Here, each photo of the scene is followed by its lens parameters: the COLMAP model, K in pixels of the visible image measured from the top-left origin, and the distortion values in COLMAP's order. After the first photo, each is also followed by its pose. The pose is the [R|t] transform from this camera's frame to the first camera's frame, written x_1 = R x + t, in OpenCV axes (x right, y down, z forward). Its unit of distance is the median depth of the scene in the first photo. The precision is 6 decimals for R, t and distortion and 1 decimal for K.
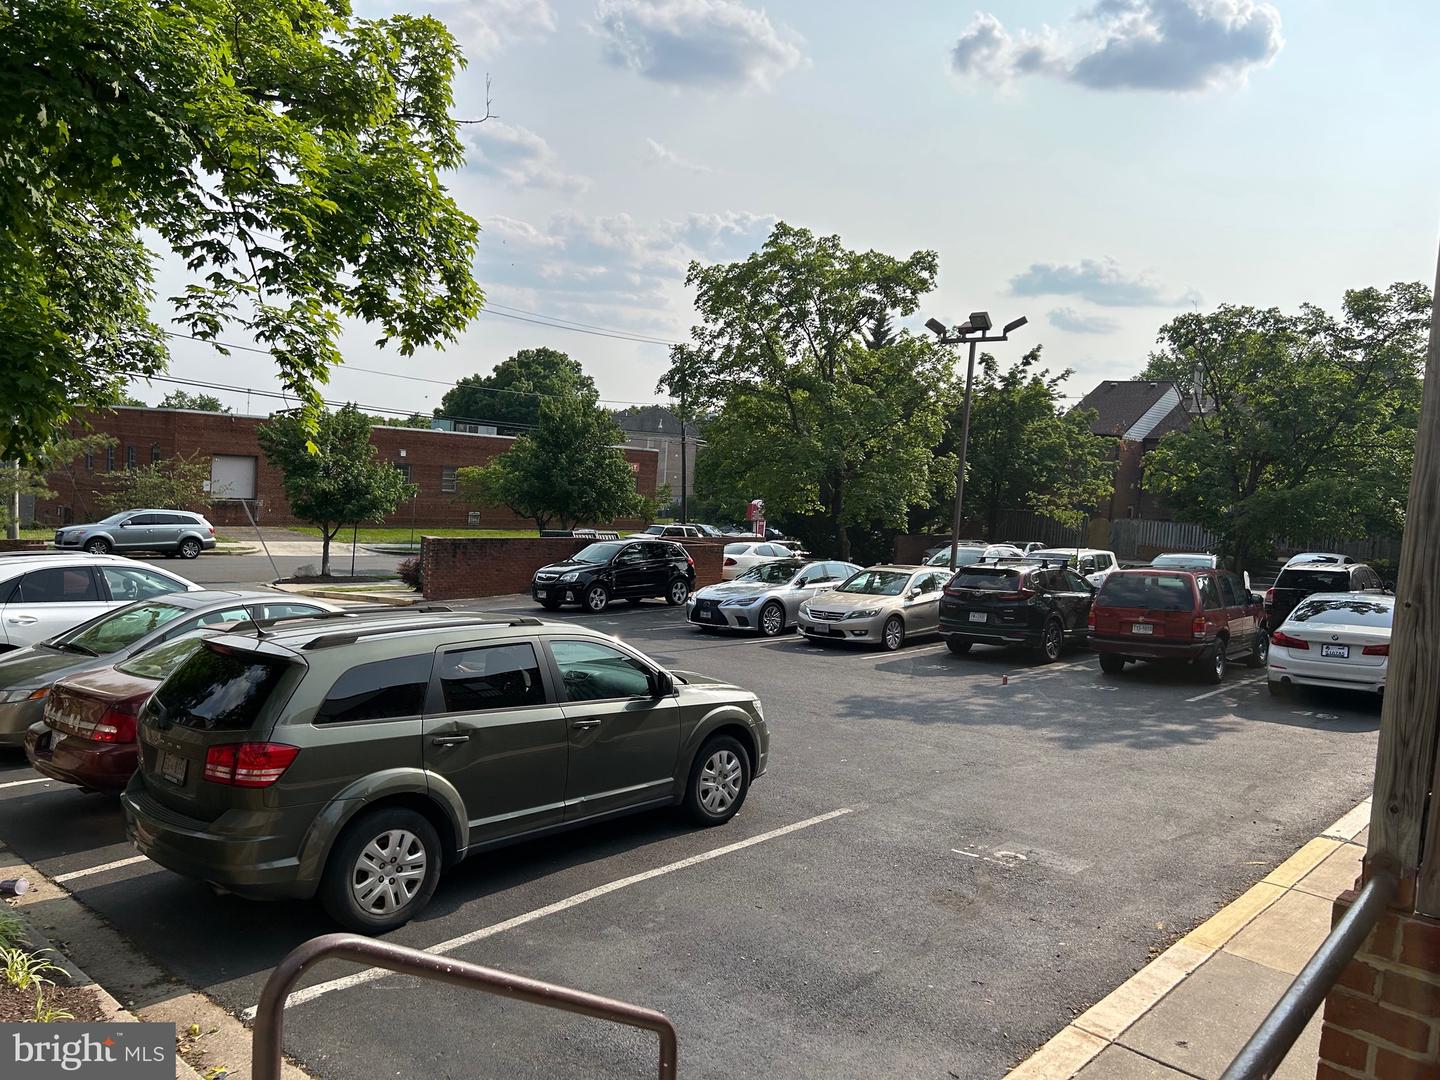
lens RADIAL K [[1081.5, 0, 720.0], [0, 1081.5, 540.0], [0, 0, 1]] dist [0.092044, -0.128644]
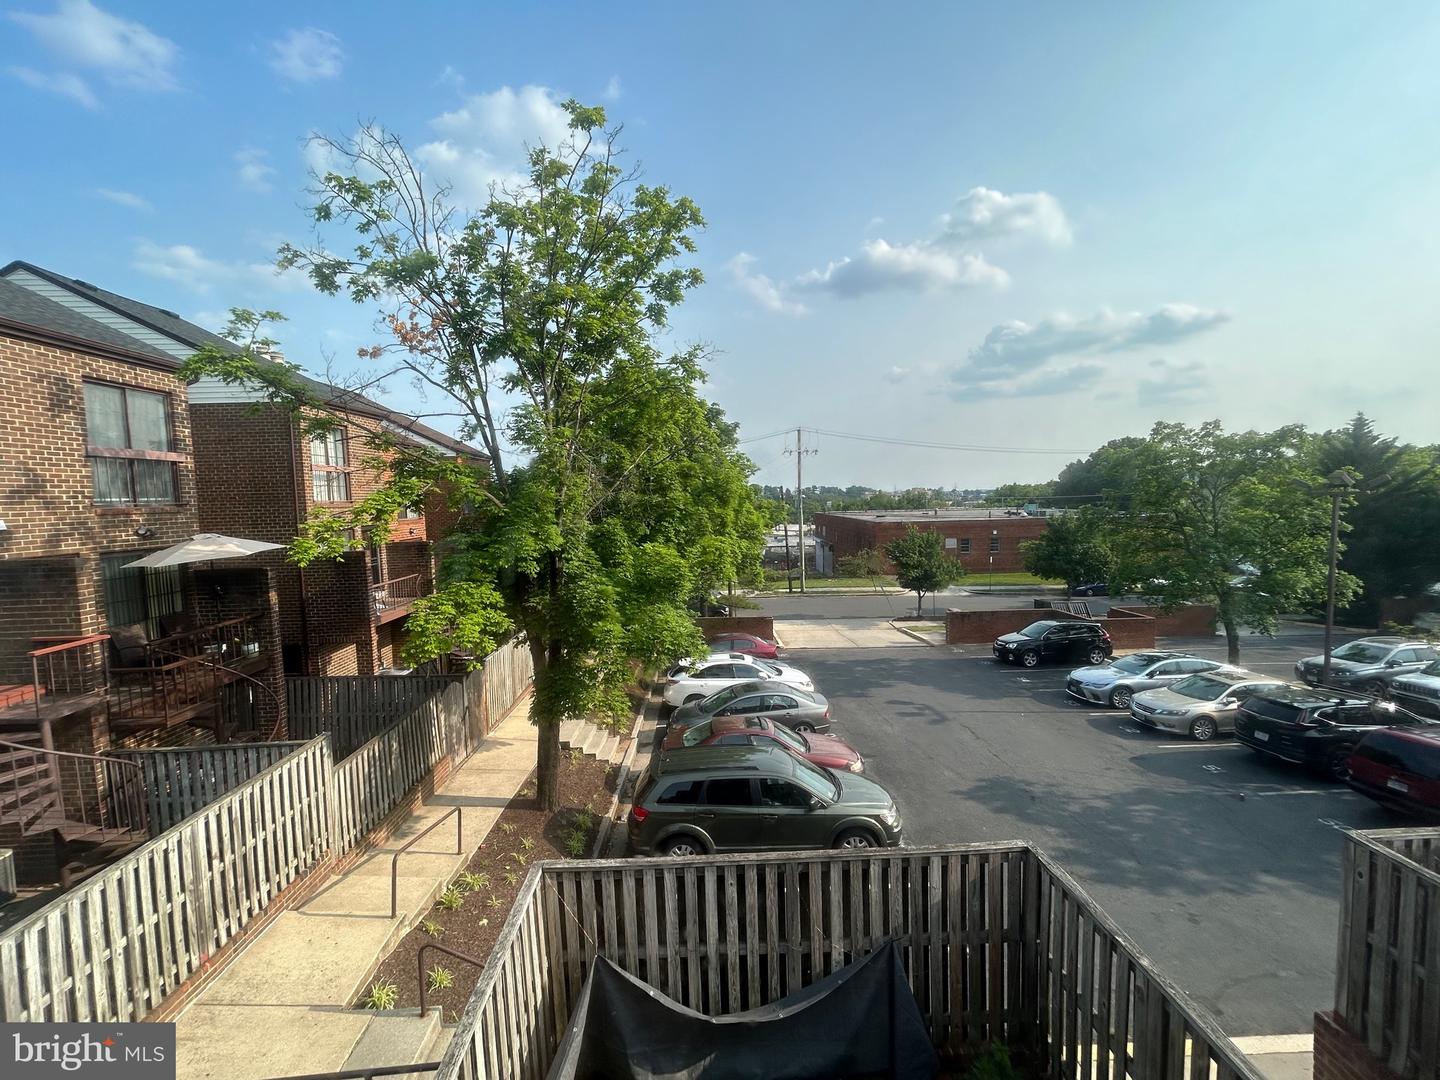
lens RADIAL K [[577.6, 0, 724.6], [0, 577.6, 539.9], [0, 0, 1]] dist [0.002821, 0.000191]
pose [[0.681972, -0.025969, -0.730917, 0.276429], [0.021277, 0.999651, -0.015665, -0.155307], [0.731068, -0.004868, 0.682287, 0.015782]]
